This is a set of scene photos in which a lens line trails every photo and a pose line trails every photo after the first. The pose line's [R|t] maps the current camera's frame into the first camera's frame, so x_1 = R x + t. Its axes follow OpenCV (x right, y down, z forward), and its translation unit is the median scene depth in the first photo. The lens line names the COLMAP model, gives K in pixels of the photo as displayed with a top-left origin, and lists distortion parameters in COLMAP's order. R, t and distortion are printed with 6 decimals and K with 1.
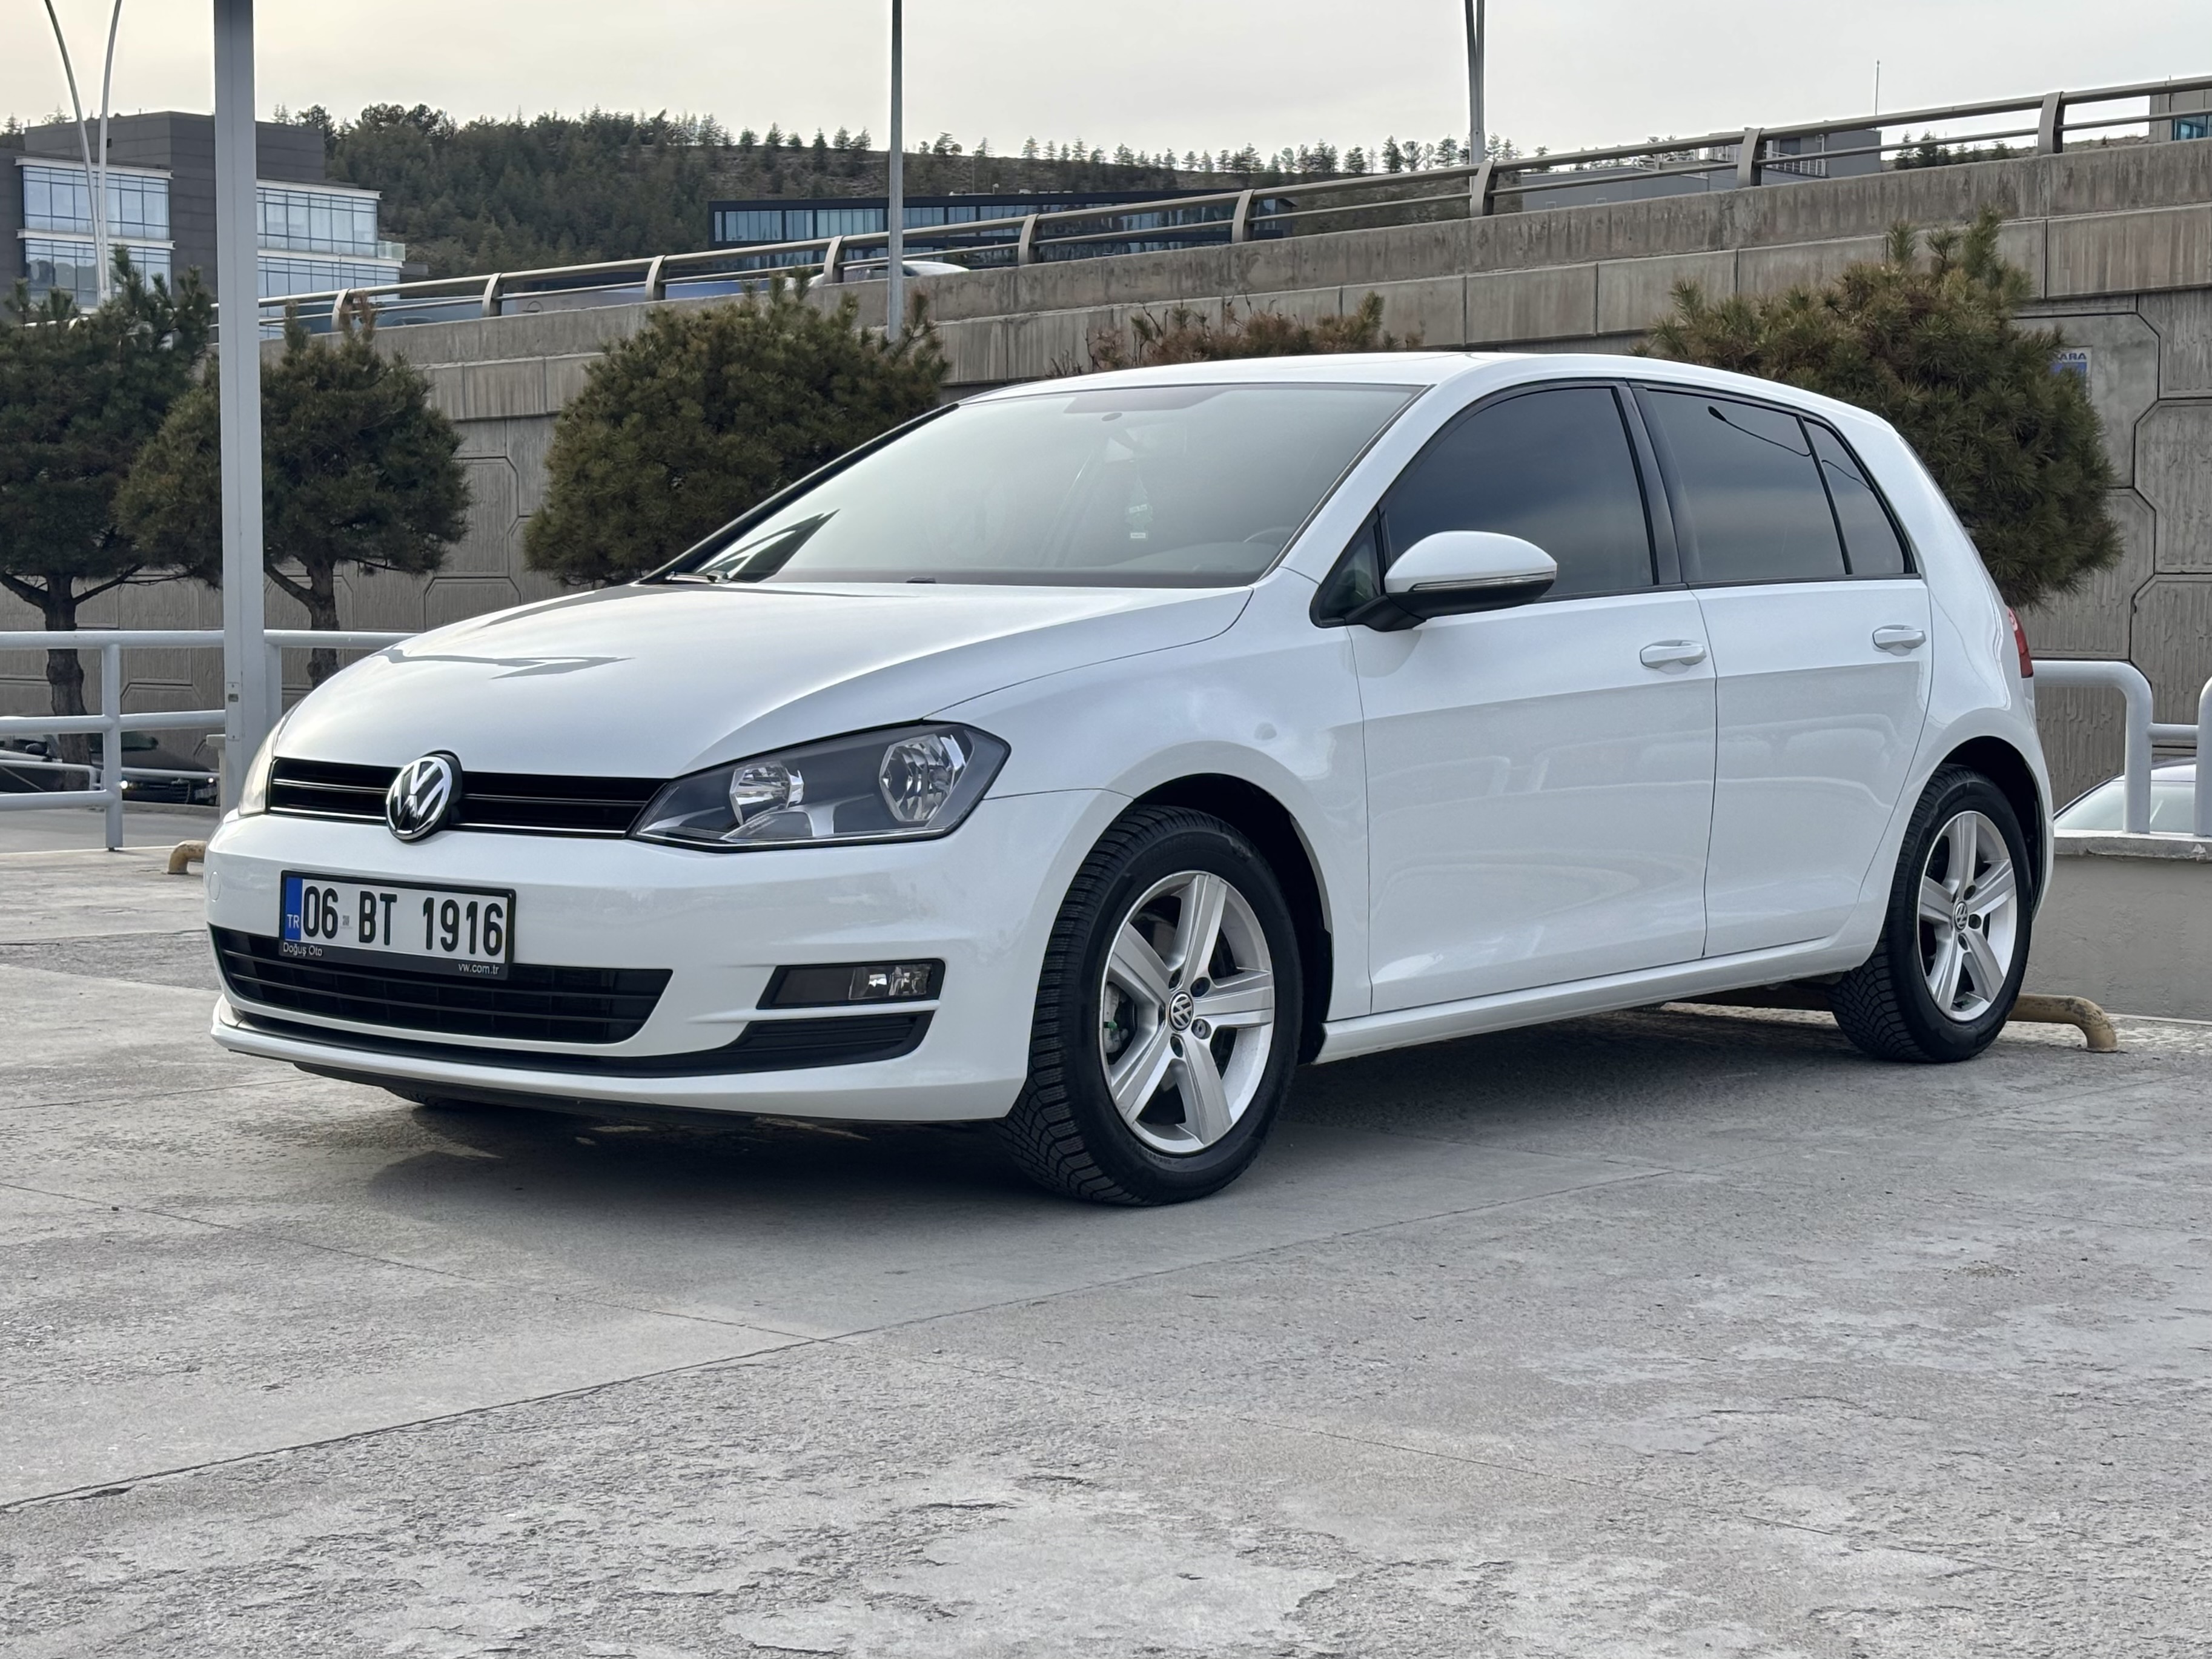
lens RADIAL K [[3298.5, 0, 1107.2], [0, 3298.5, 831.4], [0, 0, 1]] dist [0.033481, 0.000000]
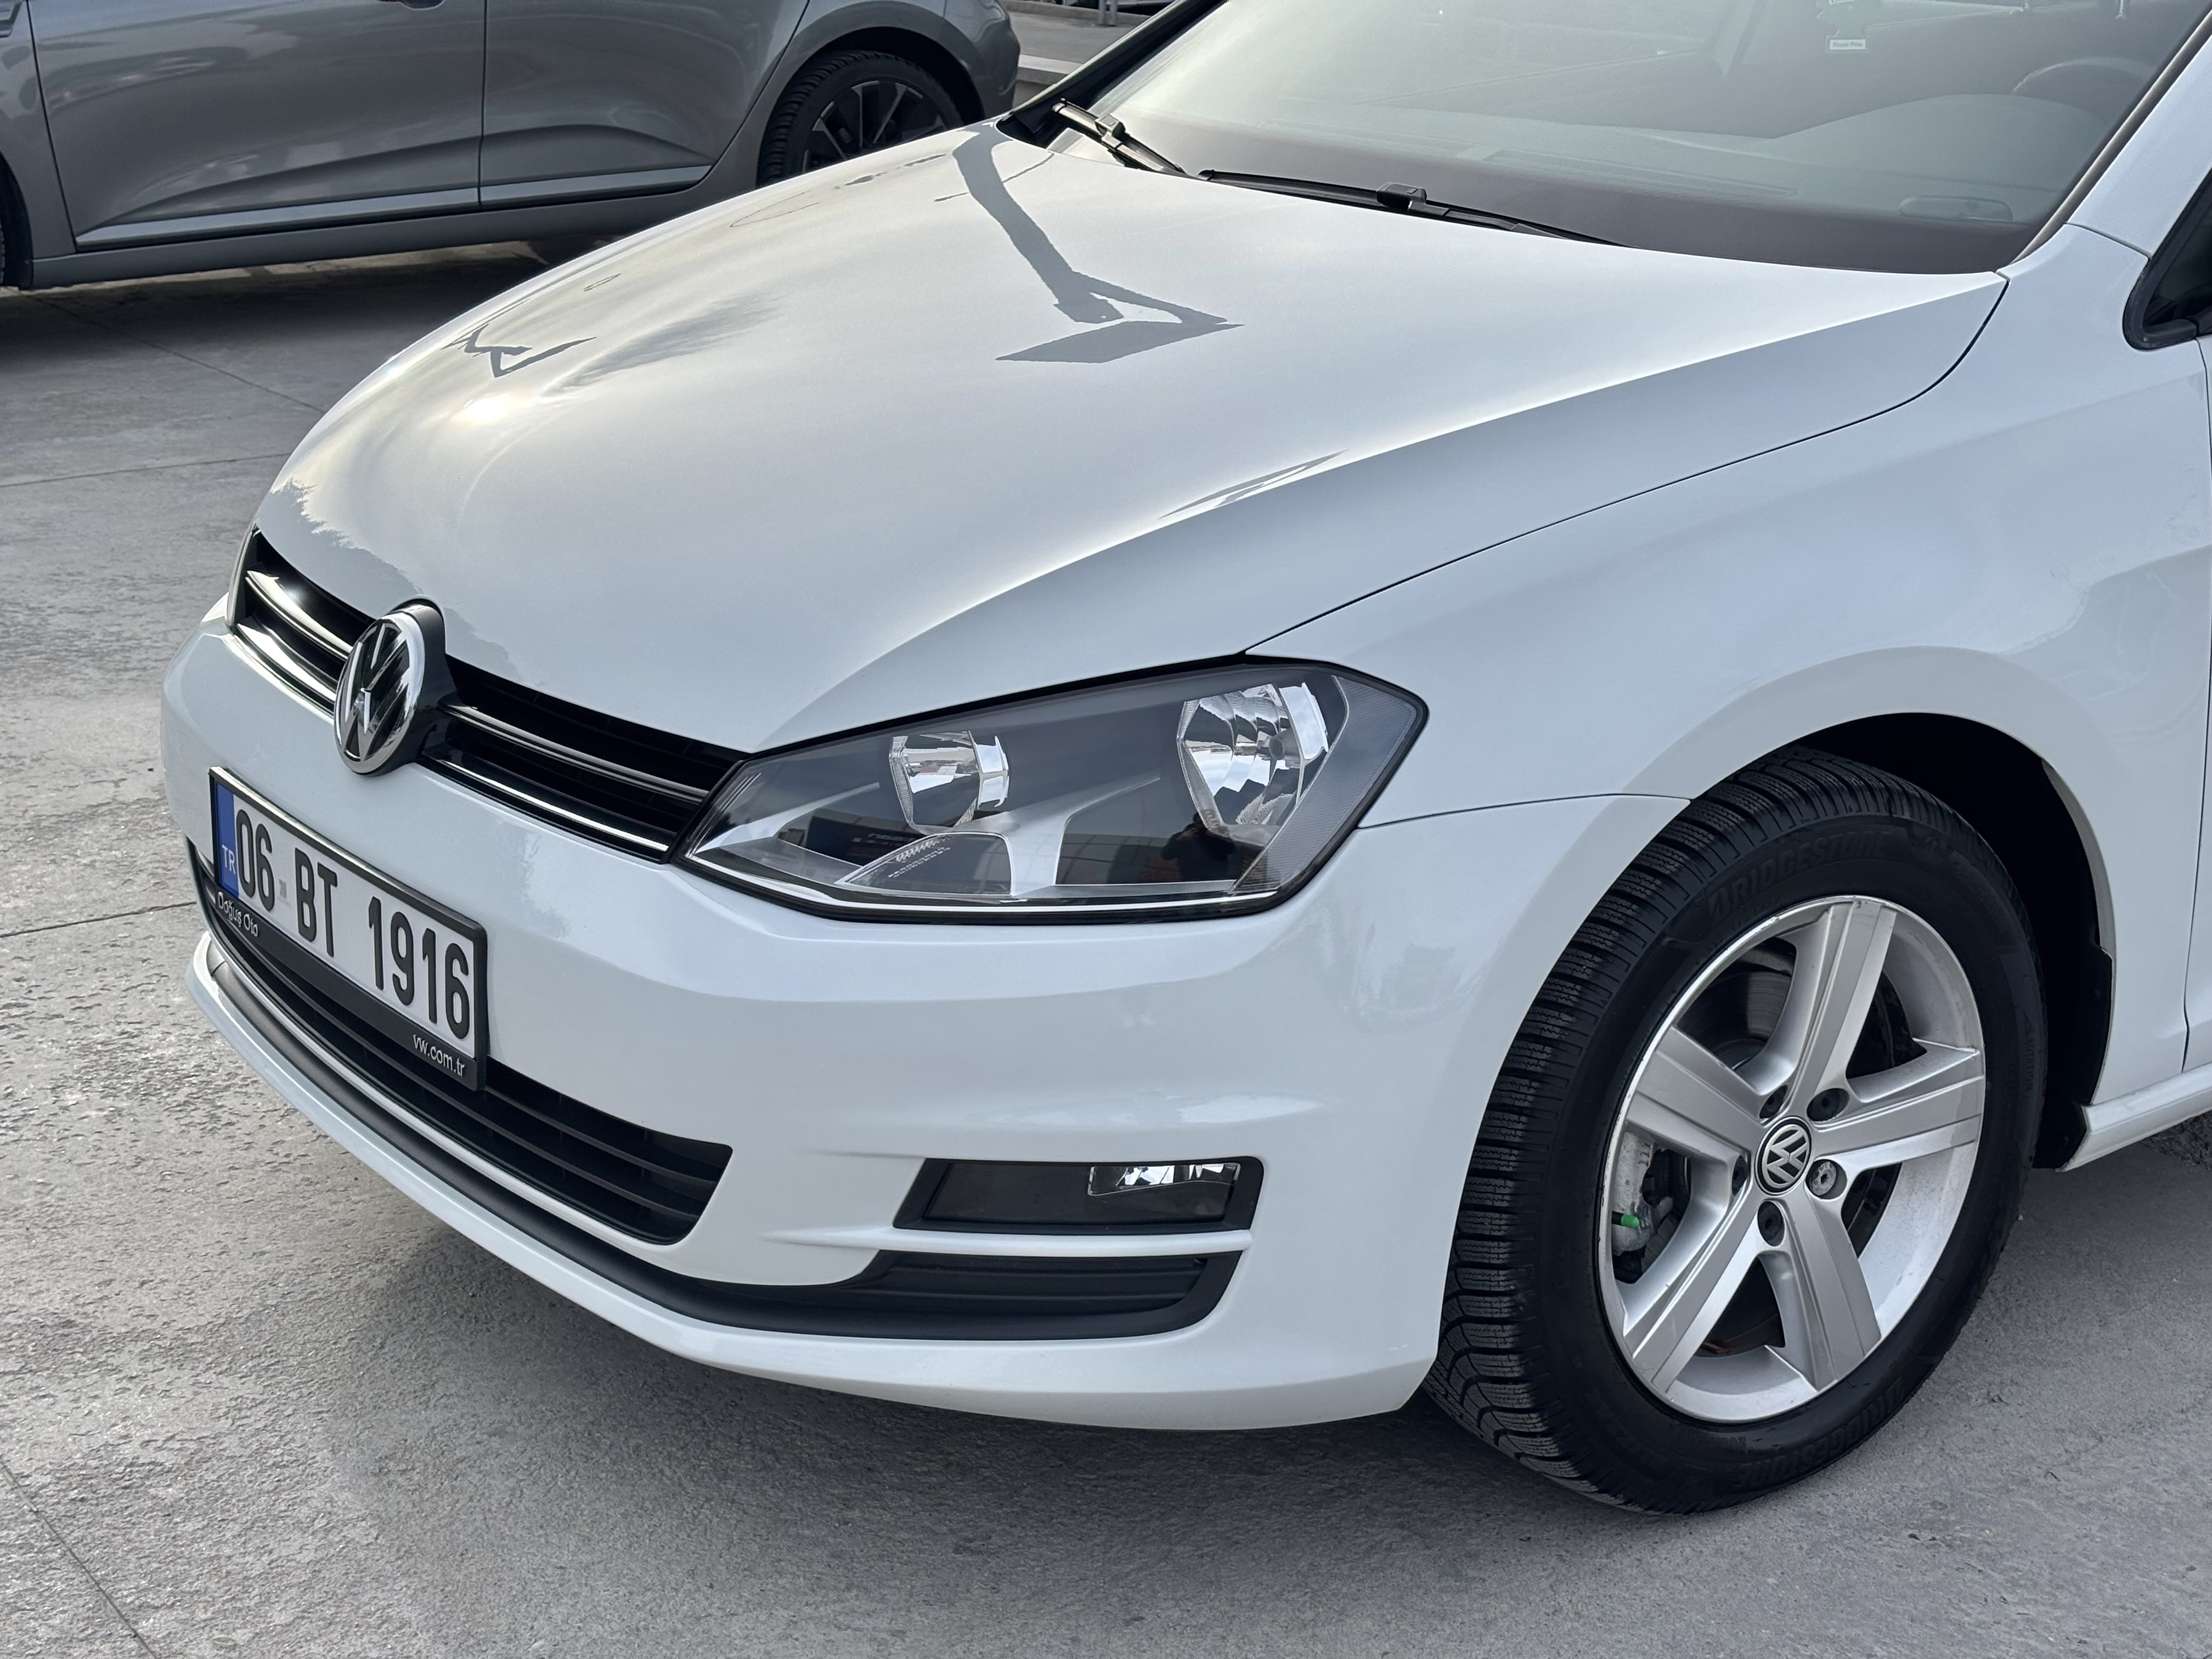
lens RADIAL K [[3298.5, 0, 1113.7], [0, 3298.5, 834.9], [0, 0, 1]] dist [0.033481, 0.000000]
pose [[0.967933, 0.066774, -0.242170, 0.043246], [-0.004528, 0.968505, 0.248952, -0.123696], [0.251167, -0.239872, 0.937751, 0.510369]]
